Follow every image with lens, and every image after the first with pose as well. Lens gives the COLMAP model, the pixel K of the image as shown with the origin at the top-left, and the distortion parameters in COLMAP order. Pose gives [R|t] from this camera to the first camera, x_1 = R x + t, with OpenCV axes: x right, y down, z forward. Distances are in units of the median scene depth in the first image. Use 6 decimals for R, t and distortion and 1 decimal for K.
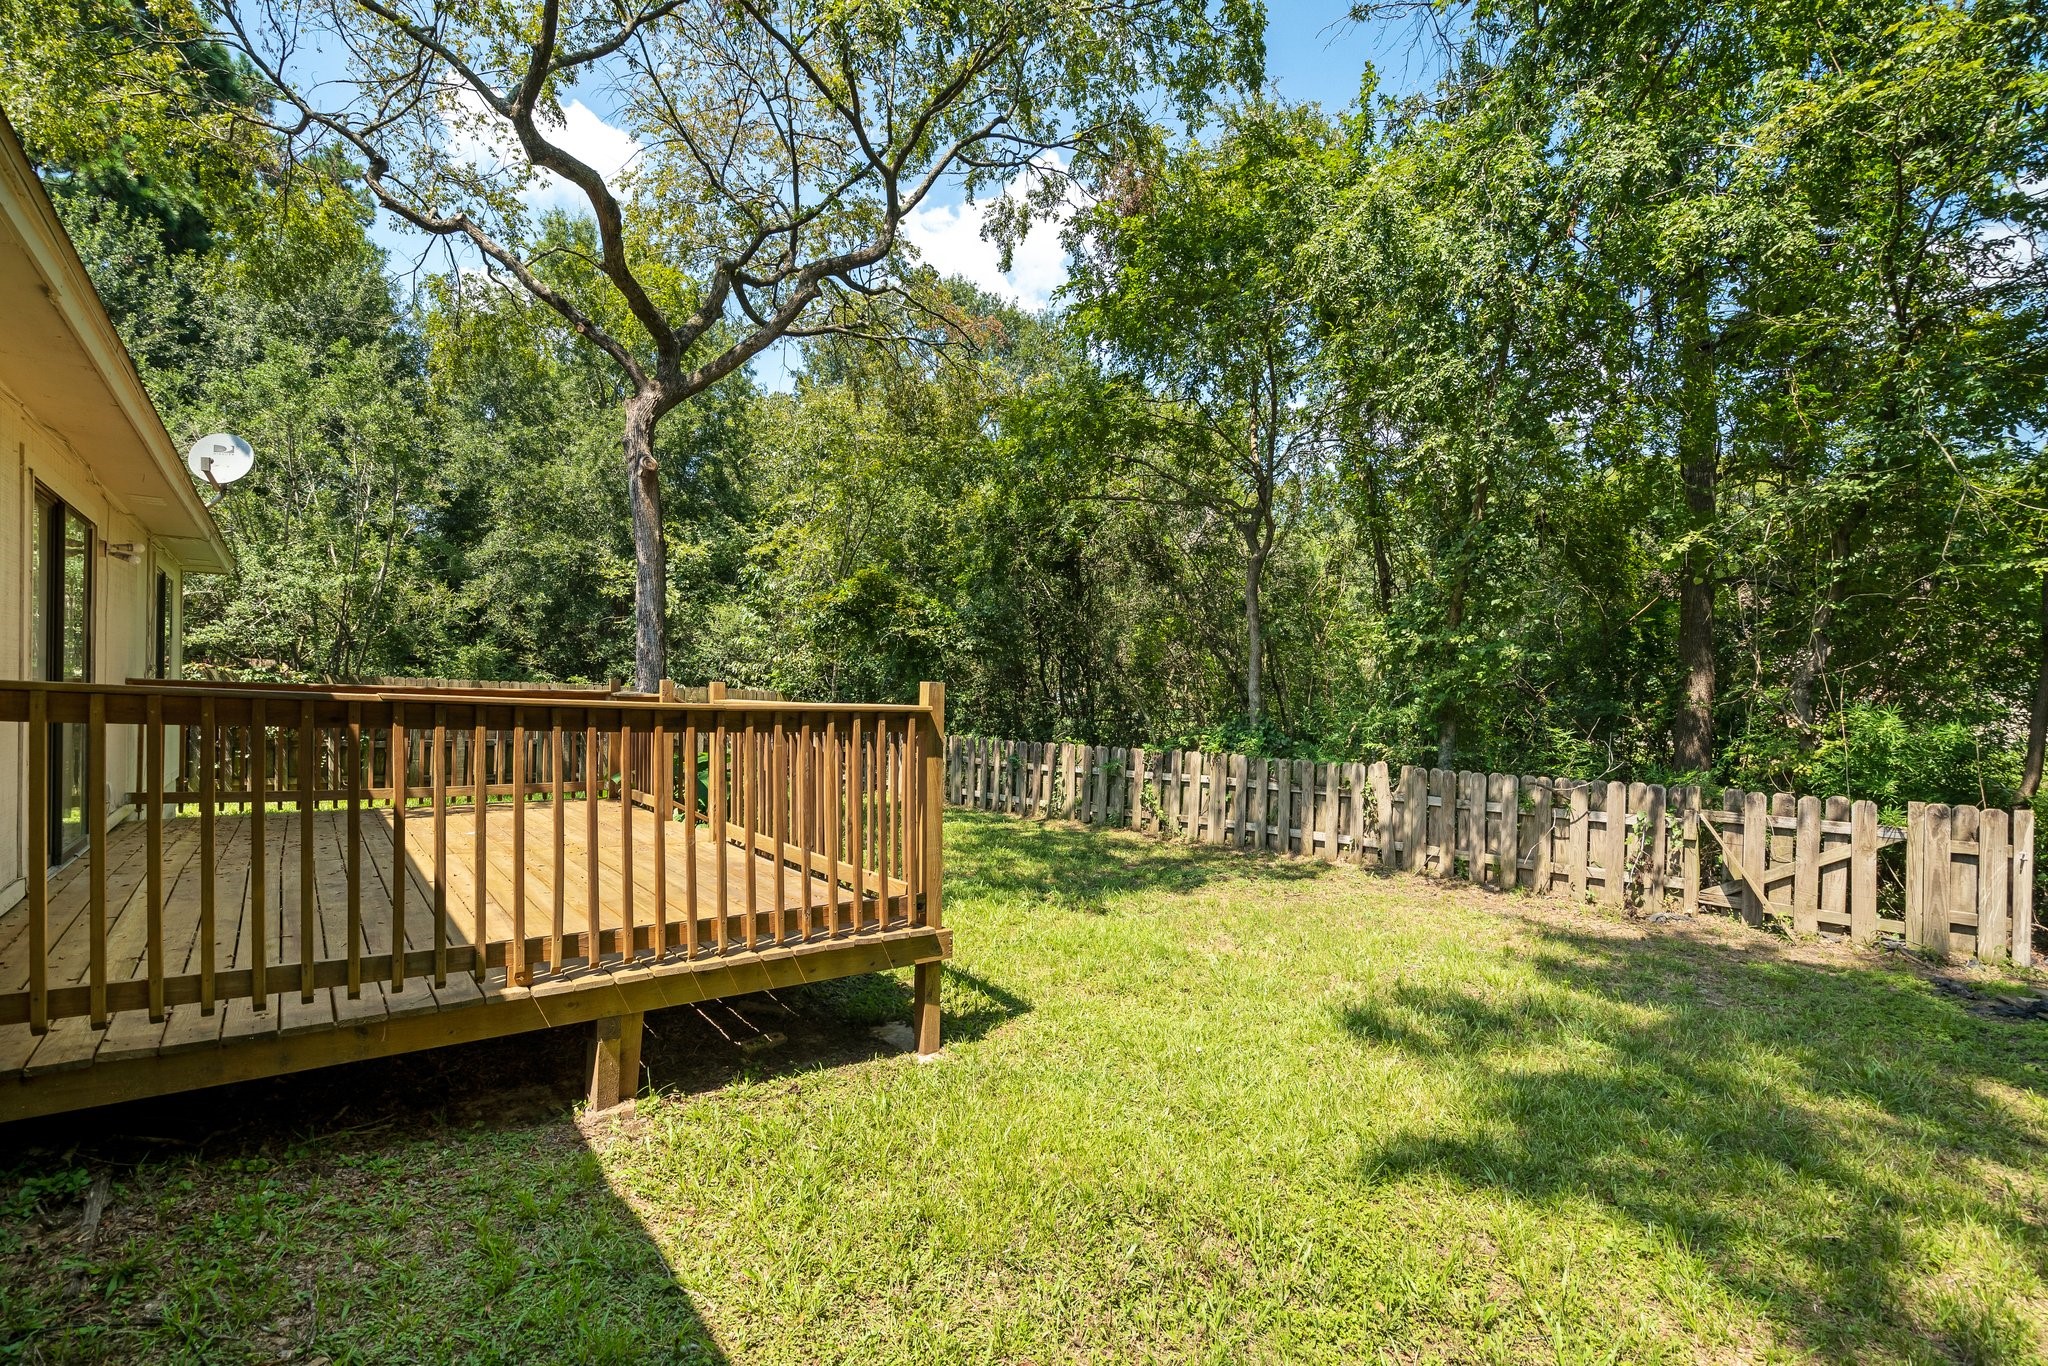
lens RADIAL K [[951.2, 0, 1013.7], [0, 951.2, 679.9], [0, 0, 1]] dist [-0.001128, 0.000524]
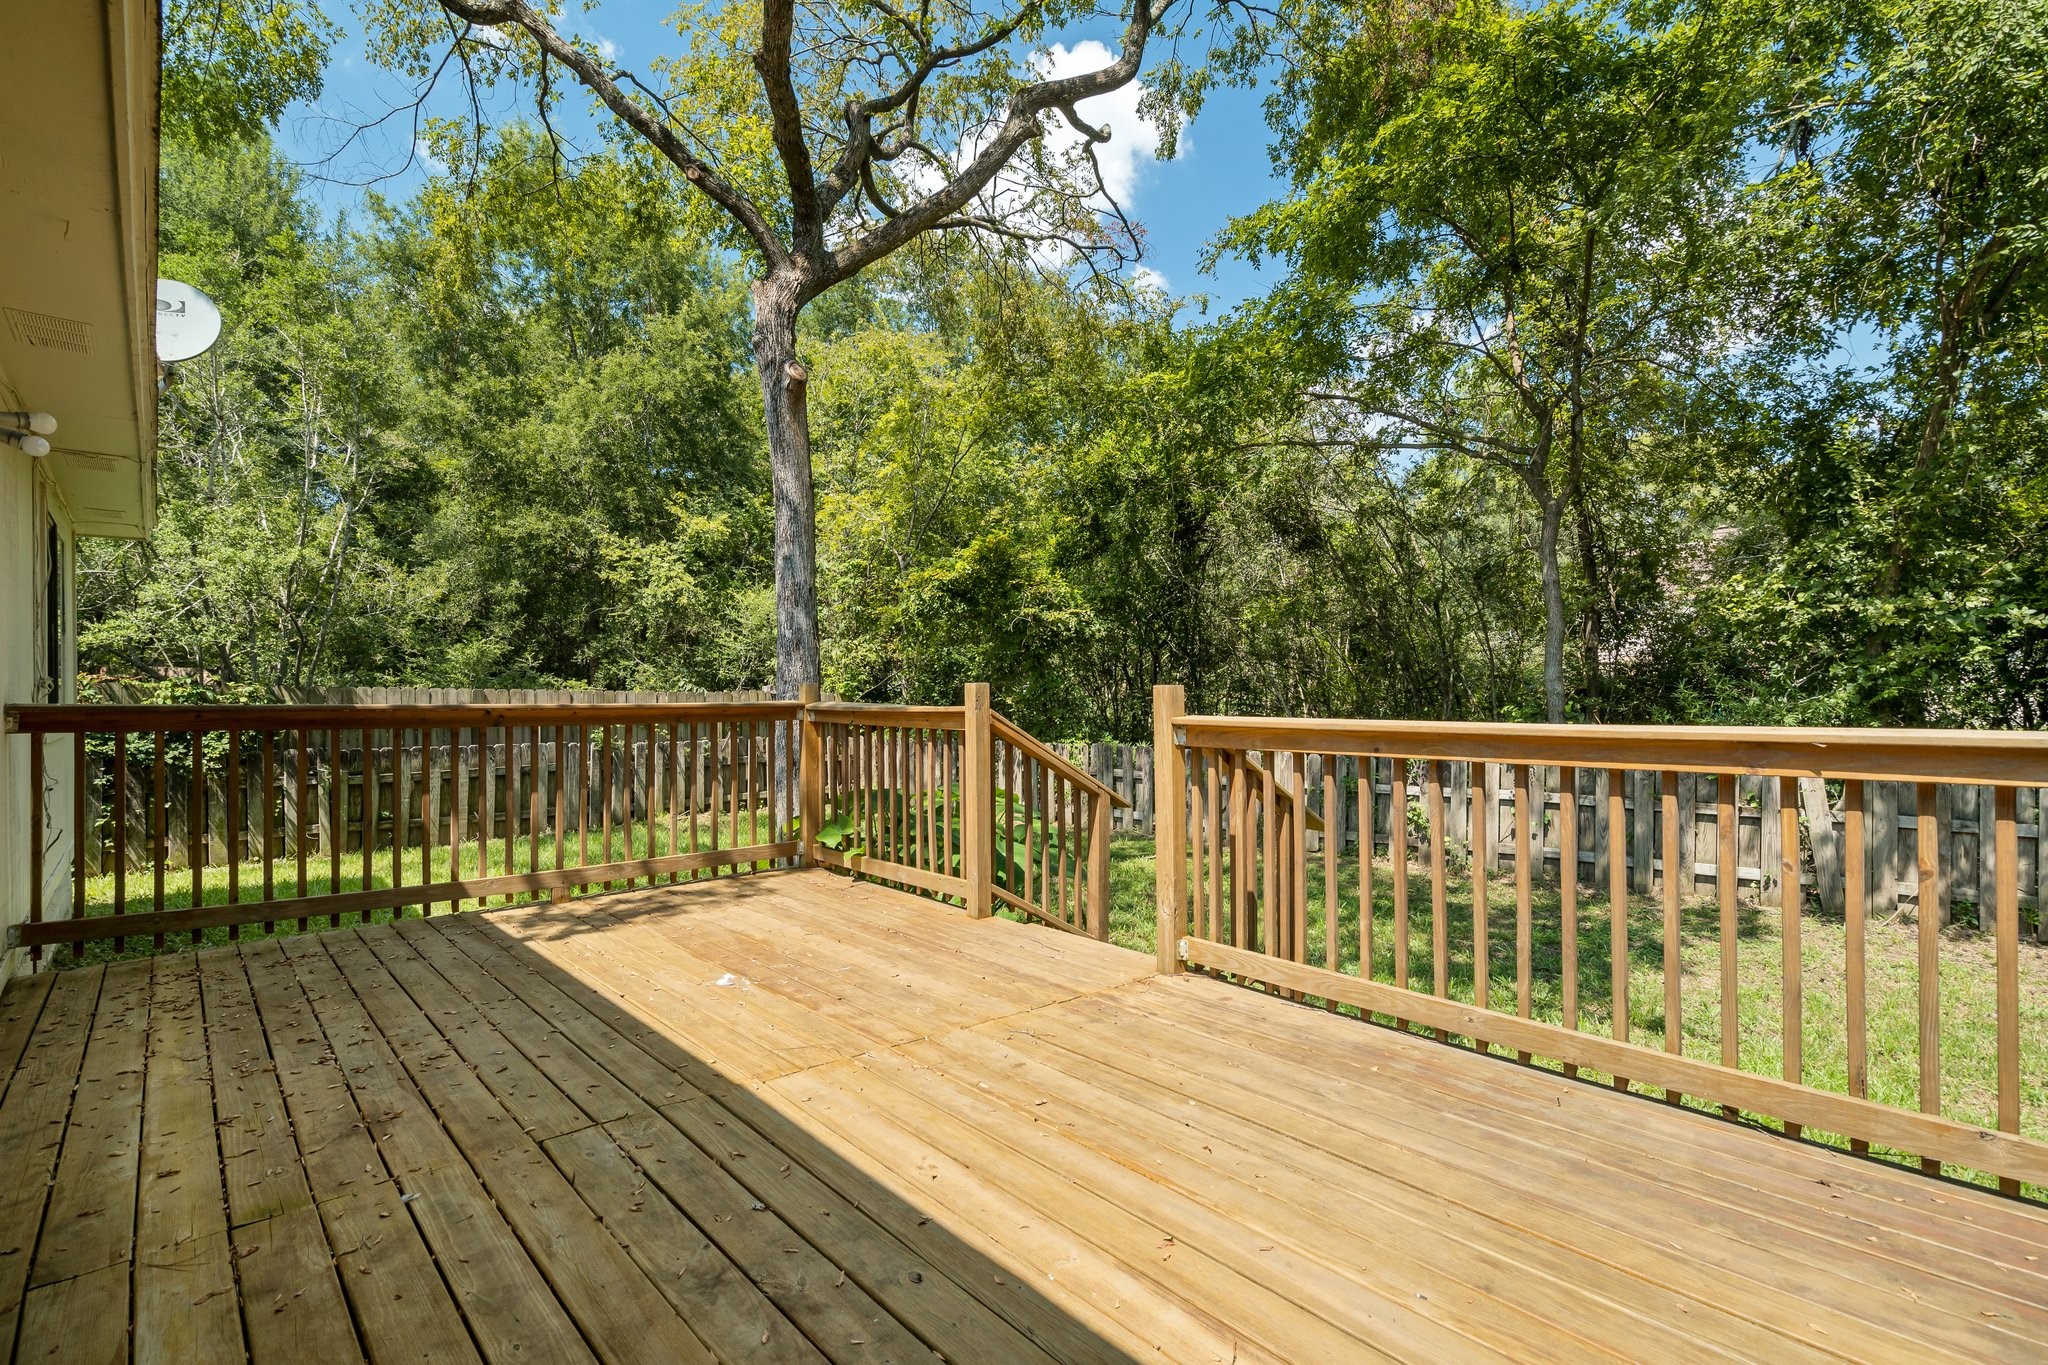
lens RADIAL K [[950.2, 0, 1007.0], [0, 950.2, 675.6], [0, 0, 1]] dist [-0.001913, 0.000285]
pose [[0.996077, -0.023093, 0.085420, -0.220849], [0.022900, 0.999732, 0.003243, -0.003215], [-0.085472, -0.001275, 0.996340, 0.220852]]
